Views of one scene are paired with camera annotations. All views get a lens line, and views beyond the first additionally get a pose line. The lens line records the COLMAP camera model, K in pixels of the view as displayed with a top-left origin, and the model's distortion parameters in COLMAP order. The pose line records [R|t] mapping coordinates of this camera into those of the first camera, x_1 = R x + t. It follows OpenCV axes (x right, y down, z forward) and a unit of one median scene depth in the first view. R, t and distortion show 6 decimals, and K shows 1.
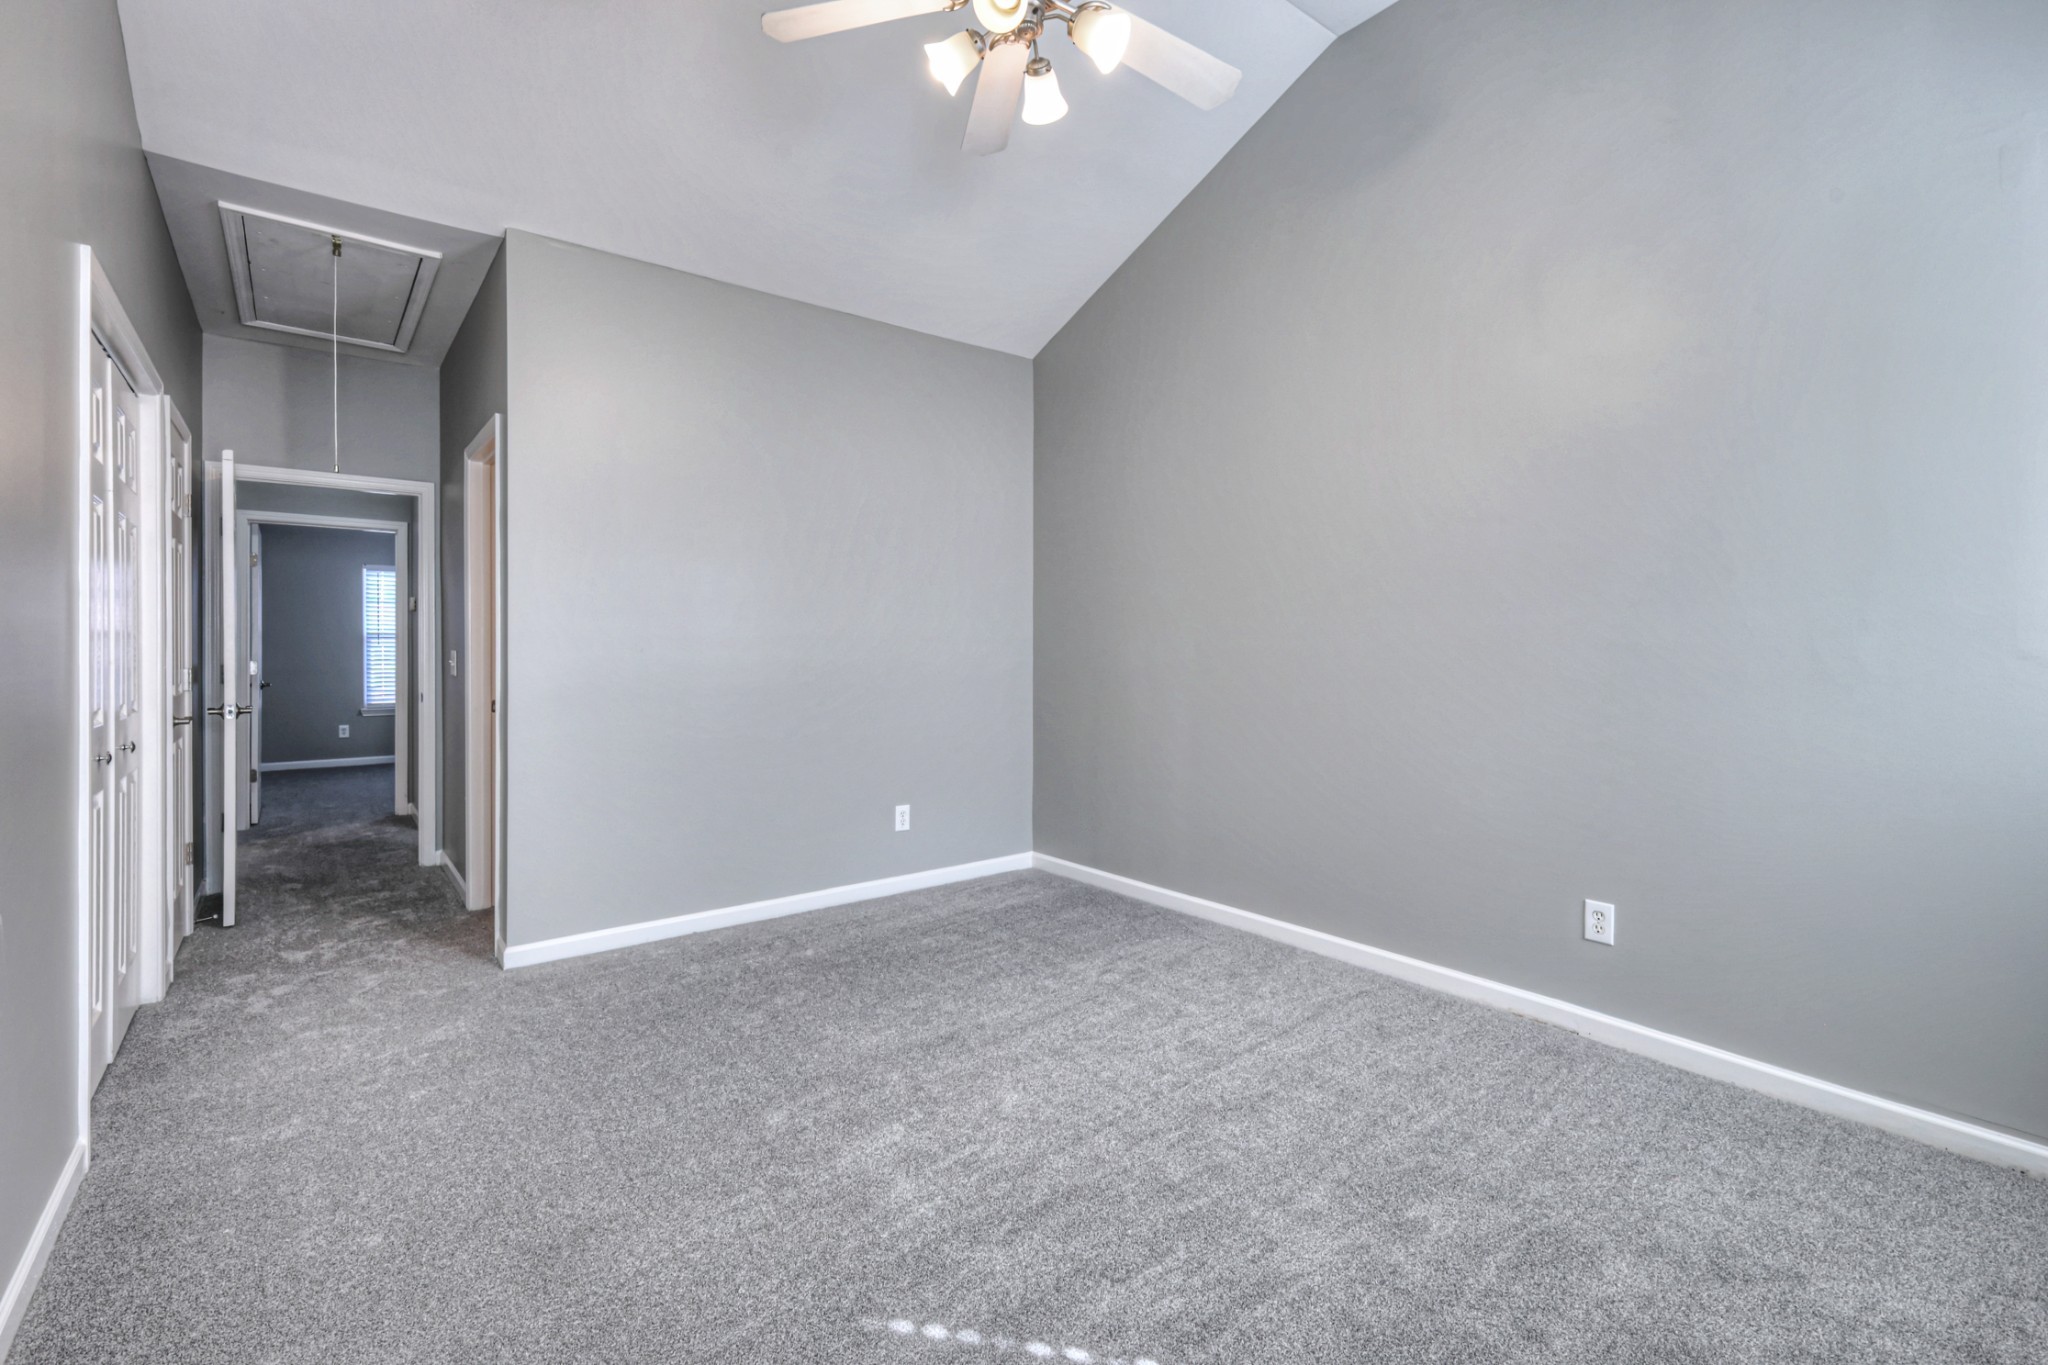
lens RADIAL K [[896.1, 0, 1024.2], [0, 896.1, 660.1], [0, 0, 1]] dist [0.000714, 0.000155]
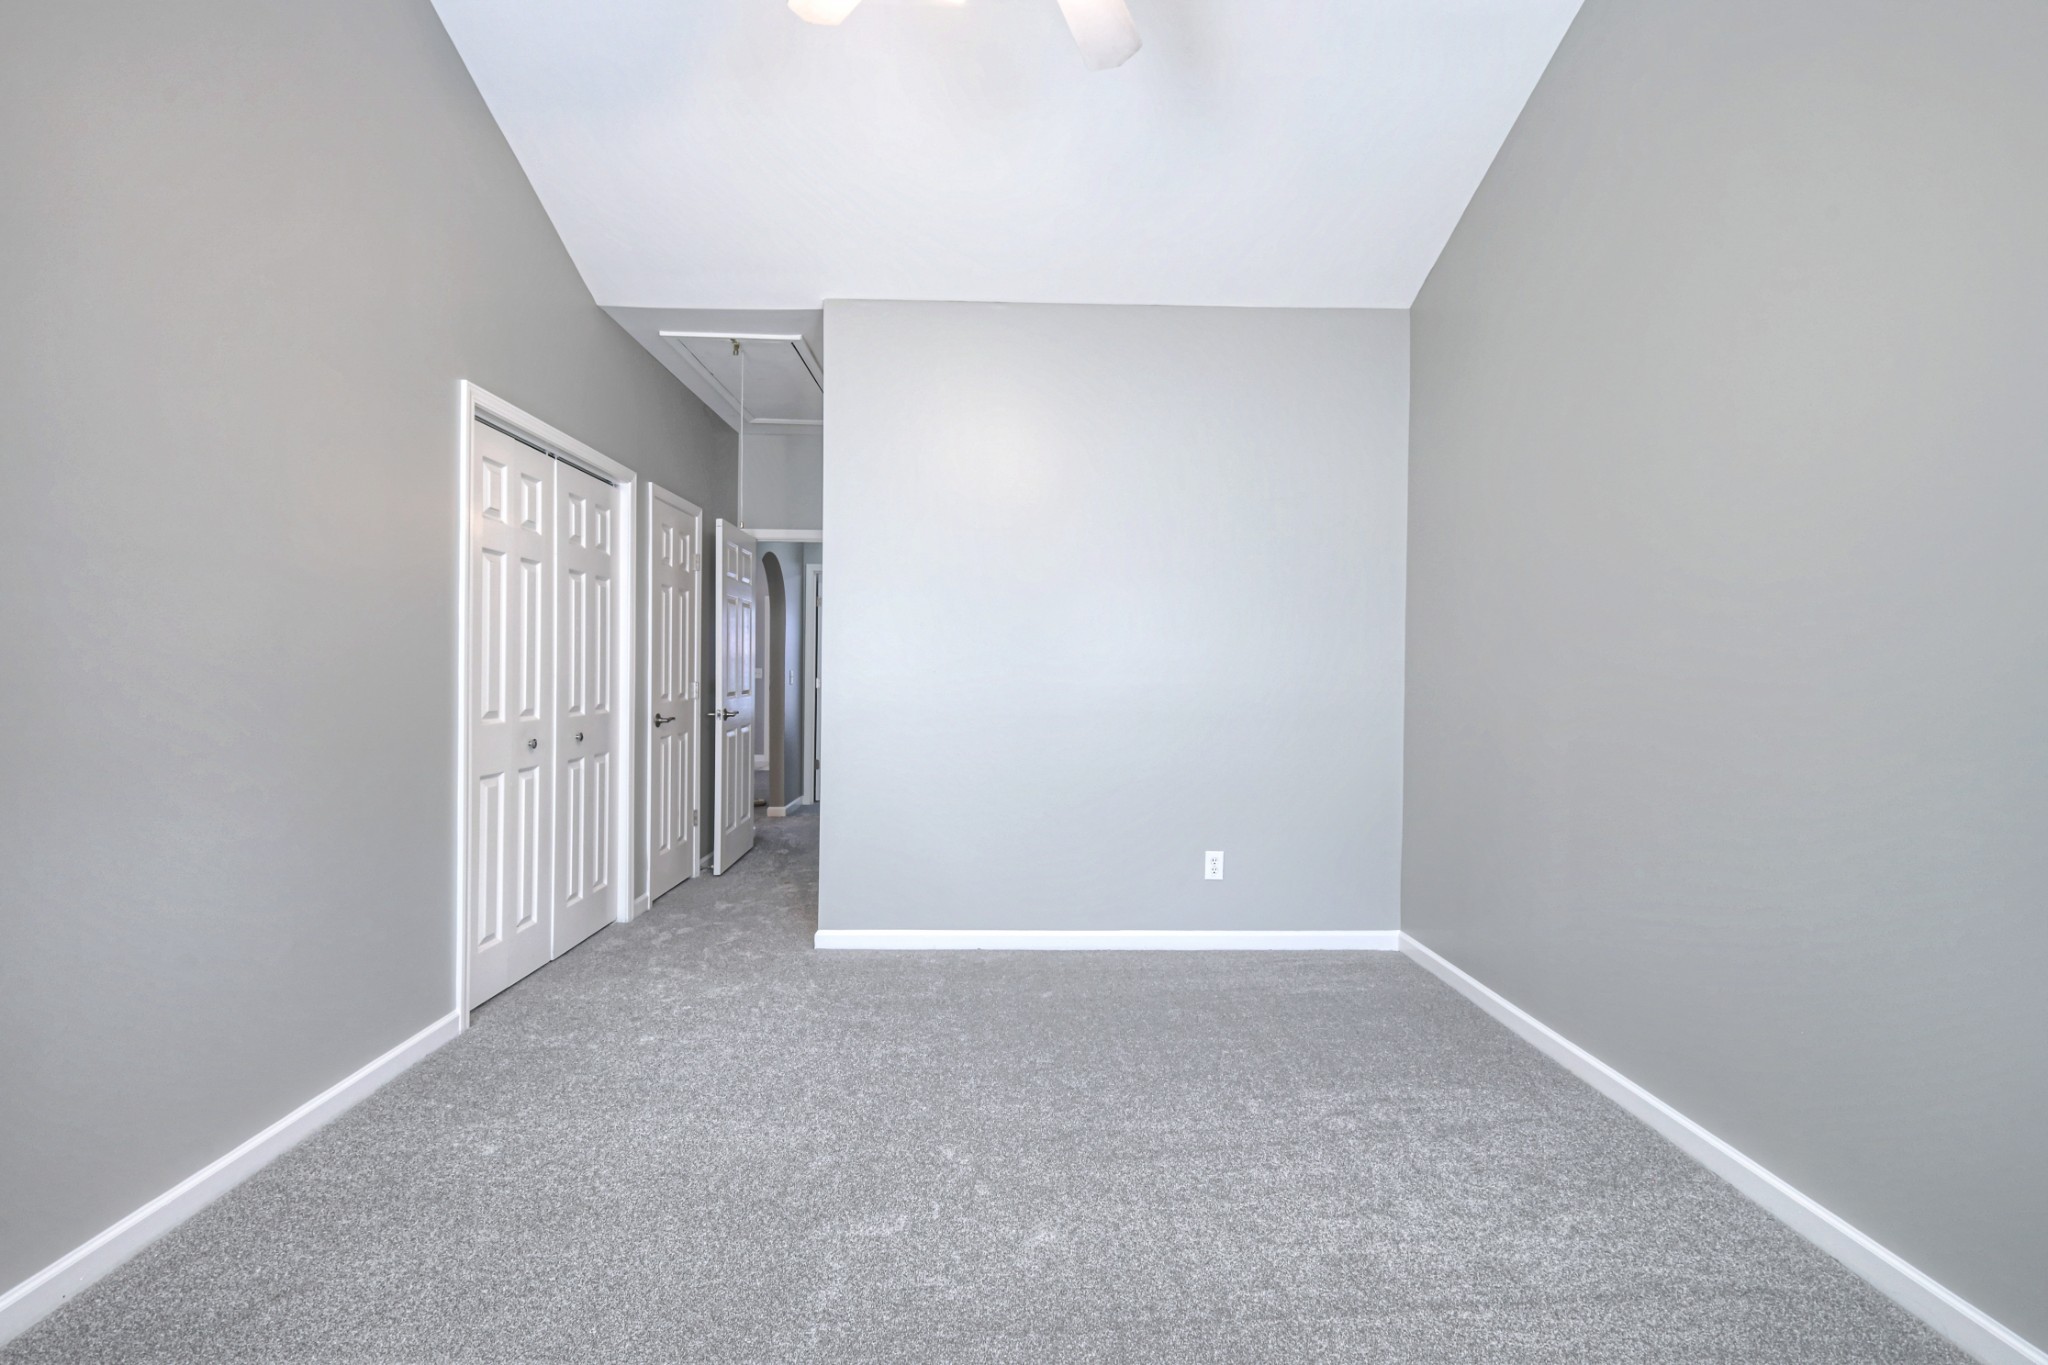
lens RADIAL K [[888.6, 0, 1023.6], [0, 888.6, 679.5], [0, 0, 1]] dist [0.000561, 0.000323]
pose [[0.798705, 0.014712, -0.601543, 0.315024], [-0.017527, 0.999846, 0.001181, -0.004244], [0.601467, 0.009600, 0.798840, 0.255136]]
